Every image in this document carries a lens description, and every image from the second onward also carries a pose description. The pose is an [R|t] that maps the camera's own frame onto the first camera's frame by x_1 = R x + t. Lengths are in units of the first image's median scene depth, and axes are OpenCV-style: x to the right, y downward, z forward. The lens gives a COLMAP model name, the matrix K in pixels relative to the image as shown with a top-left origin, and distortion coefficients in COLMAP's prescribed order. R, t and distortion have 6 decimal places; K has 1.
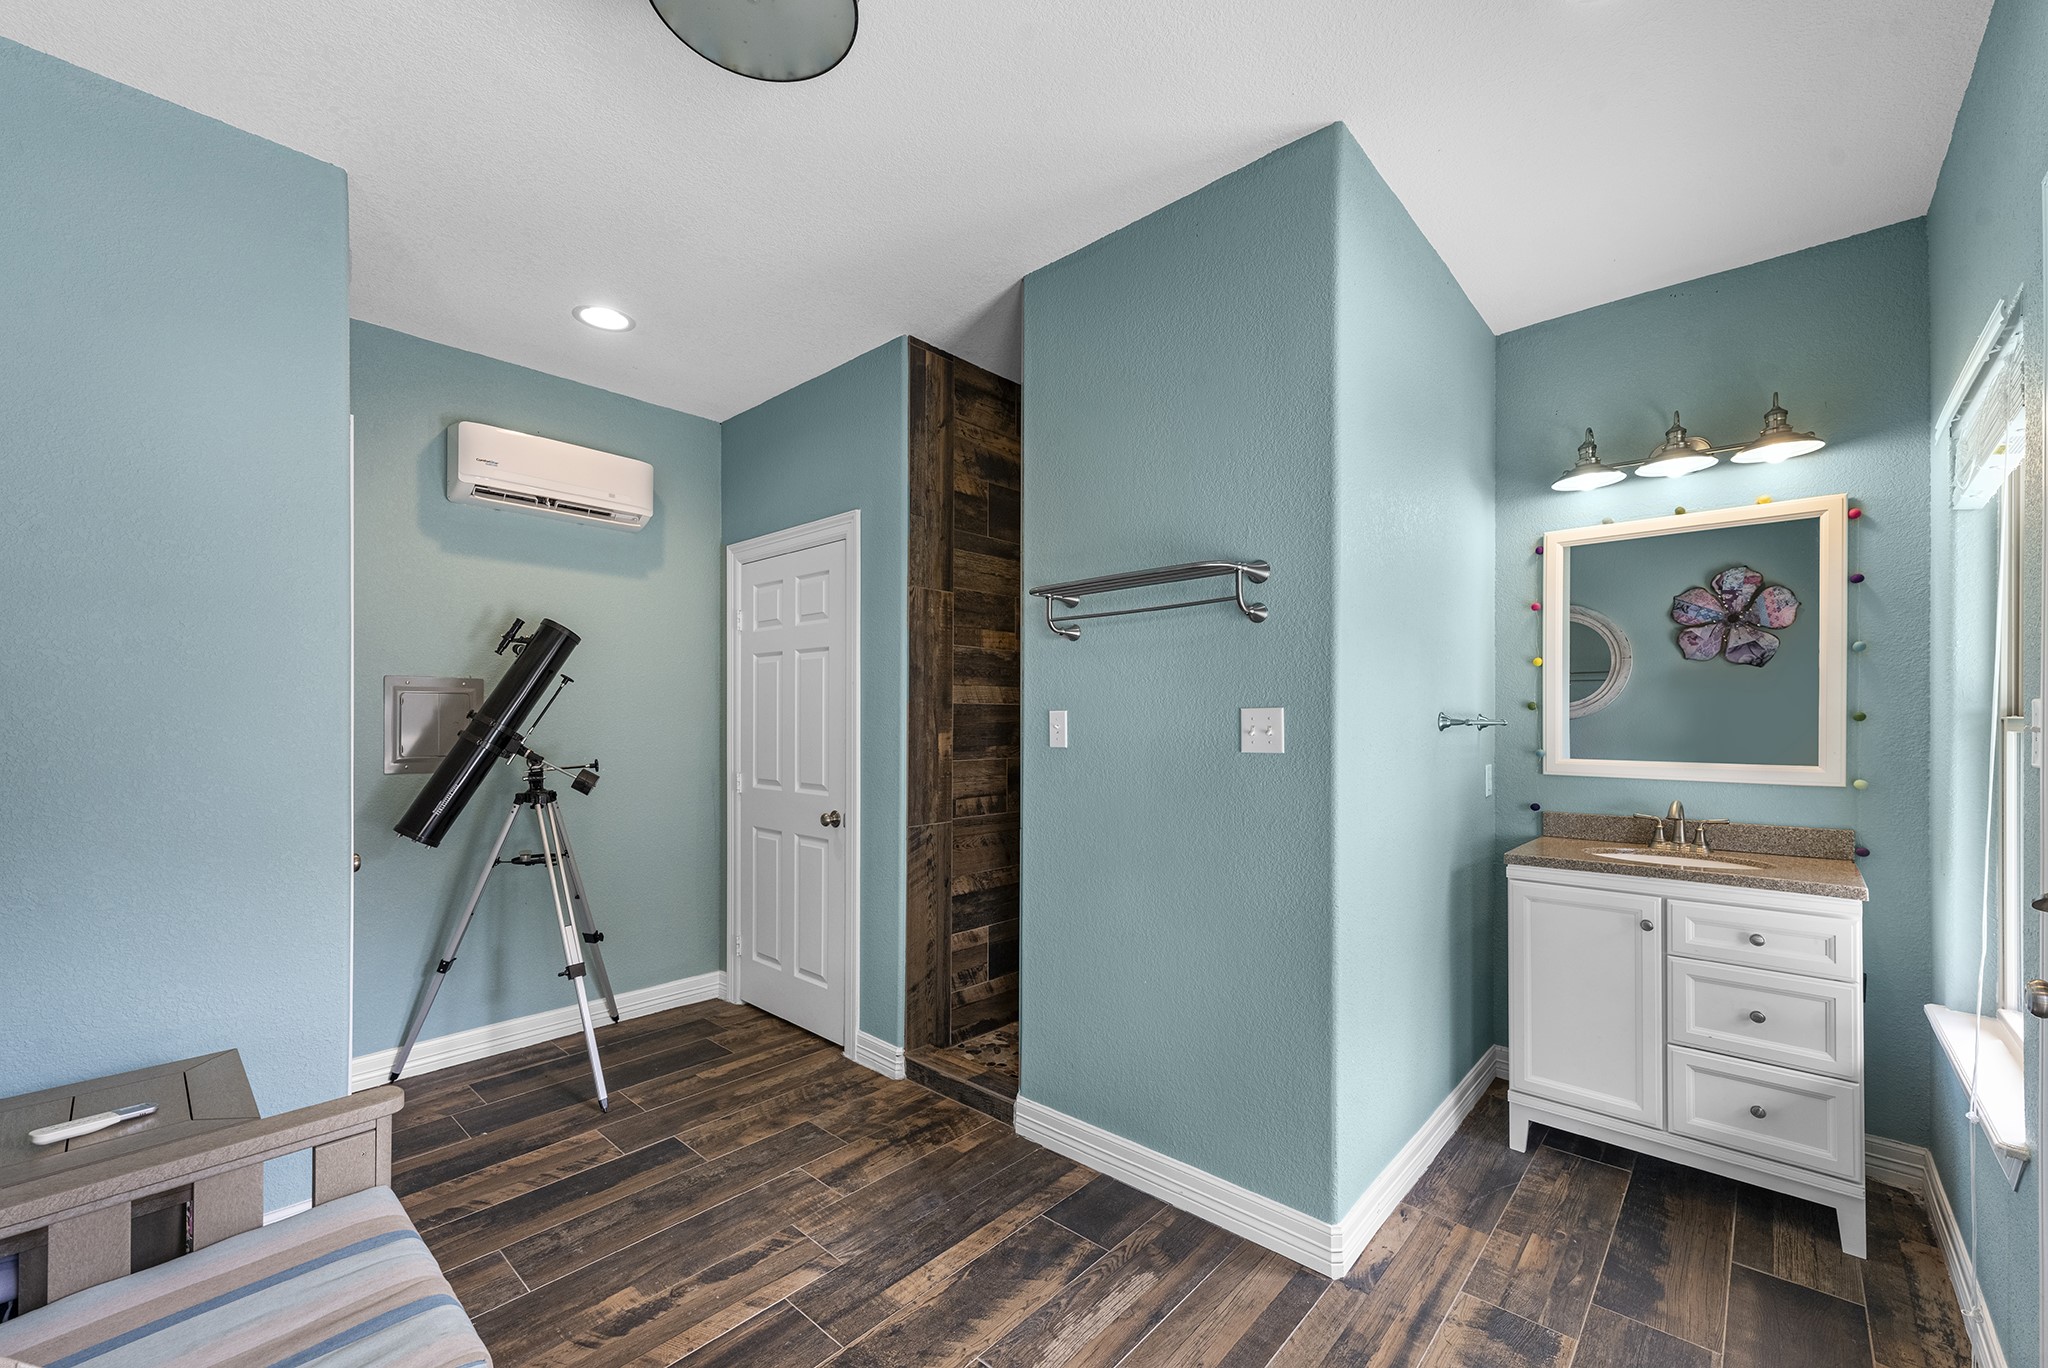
lens RADIAL K [[832.3, 0, 1020.3], [0, 832.3, 701.1], [0, 0, 1]] dist [0.002202, 0.000326]
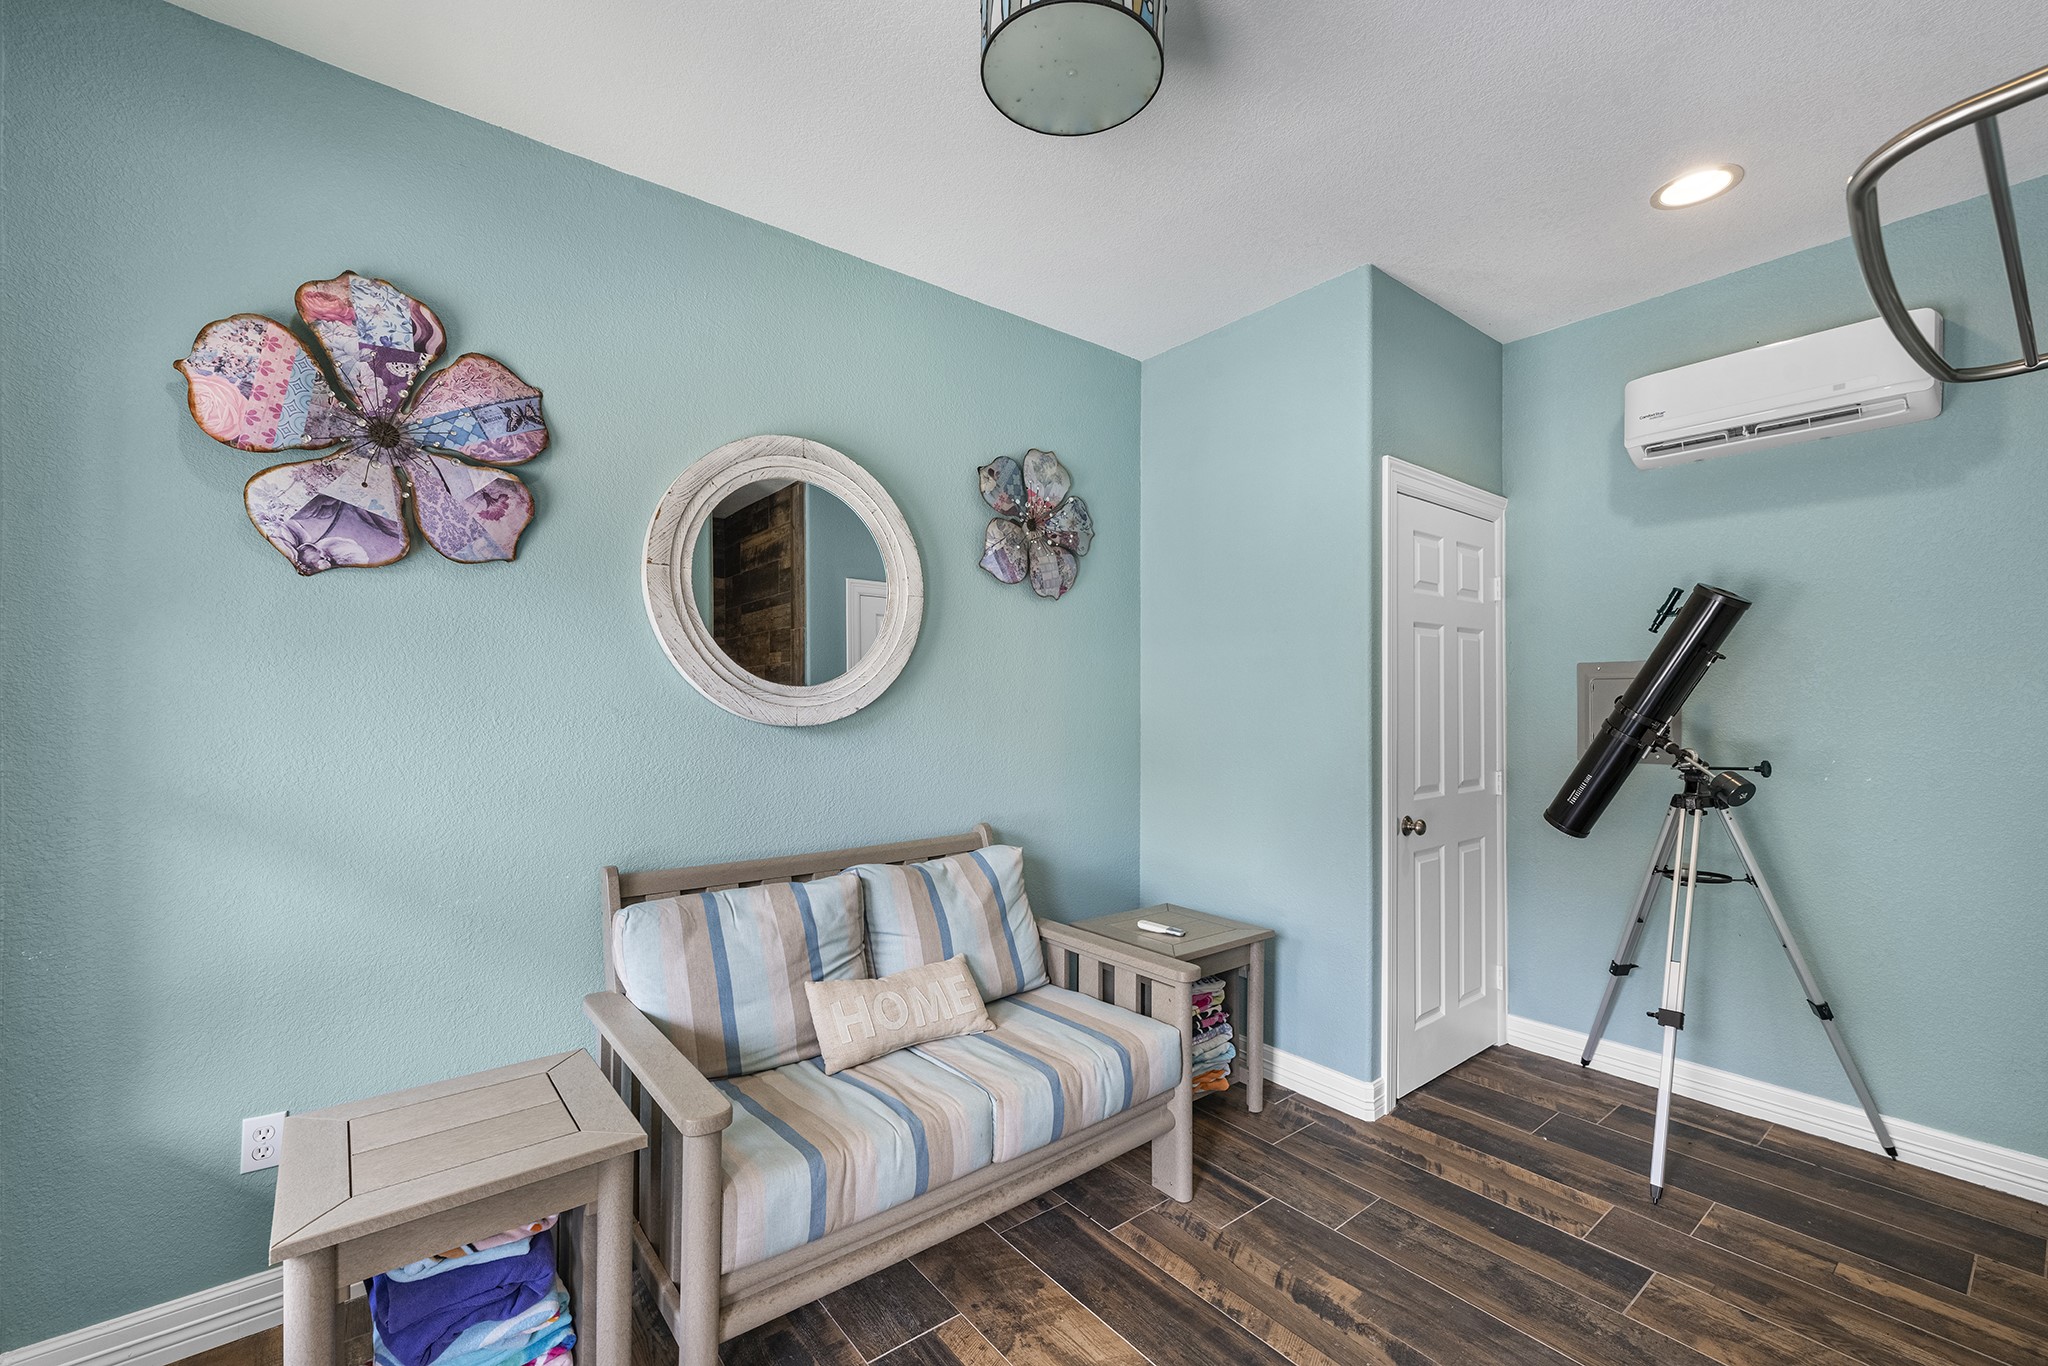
lens RADIAL K [[832.3, 0, 1019.8], [0, 832.3, 701.1], [0, 0, 1]] dist [0.002202, 0.000326]
pose [[-0.169148, -0.008230, -0.985556, 0.400221], [0.017095, 0.999790, -0.011283, 0.016285], [0.985442, -0.018757, -0.168972, 0.565847]]
